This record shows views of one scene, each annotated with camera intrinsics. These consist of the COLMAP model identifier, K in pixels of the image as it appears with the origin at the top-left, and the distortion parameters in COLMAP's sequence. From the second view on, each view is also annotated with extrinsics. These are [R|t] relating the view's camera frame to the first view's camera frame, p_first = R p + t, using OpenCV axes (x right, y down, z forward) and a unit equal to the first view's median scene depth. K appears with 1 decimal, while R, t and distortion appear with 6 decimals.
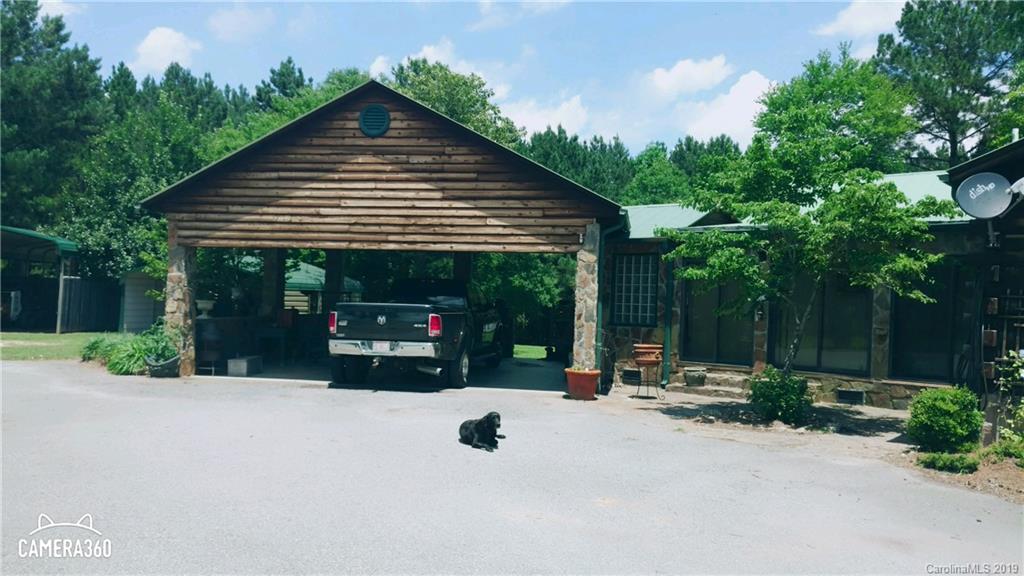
lens RADIAL K [[833.8, 0, 518.6], [0, 833.8, 293.4], [0, 0, 1]] dist [-0.039972, 0.098987]
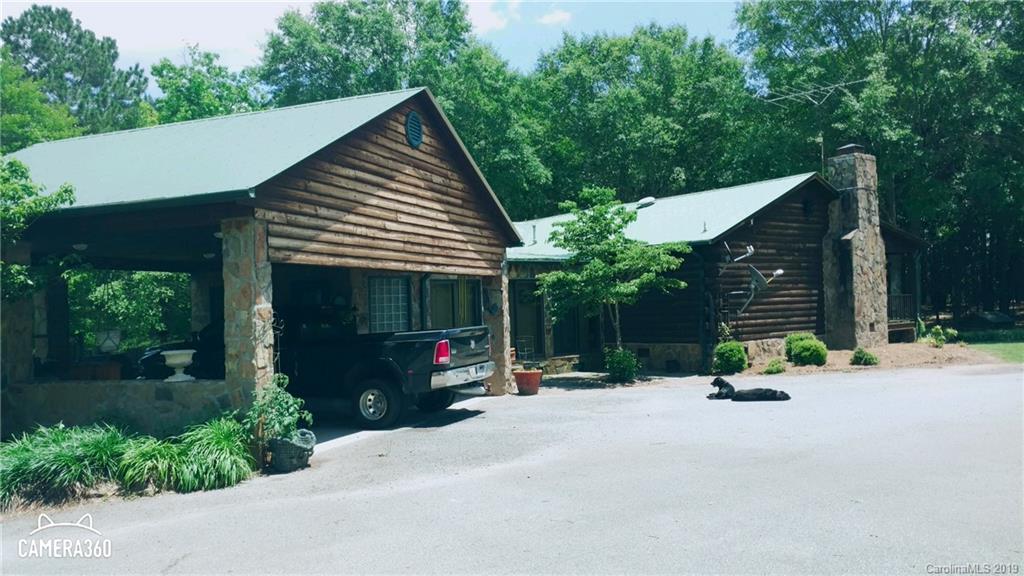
lens RADIAL K [[833.8, 0, 518.6], [0, 833.8, 293.4], [0, 0, 1]] dist [-0.039972, 0.098987]
pose [[0.180072, -0.014087, 0.983553, -1.039110], [0.043573, 0.999030, 0.006332, -0.029502], [-0.982688, 0.041716, 0.180511, 0.722301]]
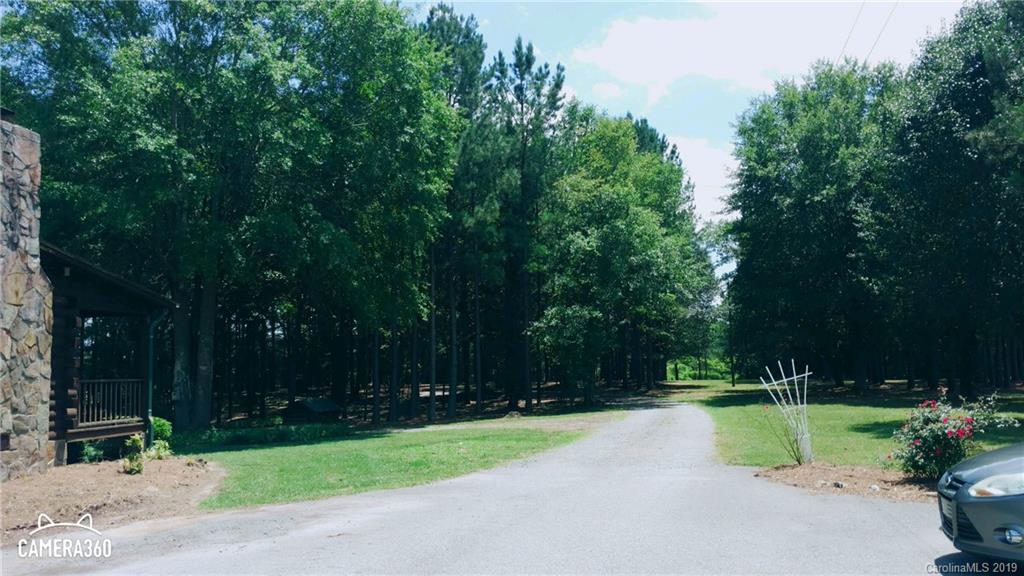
lens RADIAL K [[833.8, 0, 518.6], [0, 833.8, 293.4], [0, 0, 1]] dist [-0.039972, 0.098987]
pose [[-0.486211, 0.070453, 0.870997, -0.354286], [0.023587, 0.997439, -0.067514, -0.006681], [-0.873523, -0.012281, -0.486628, 0.301972]]
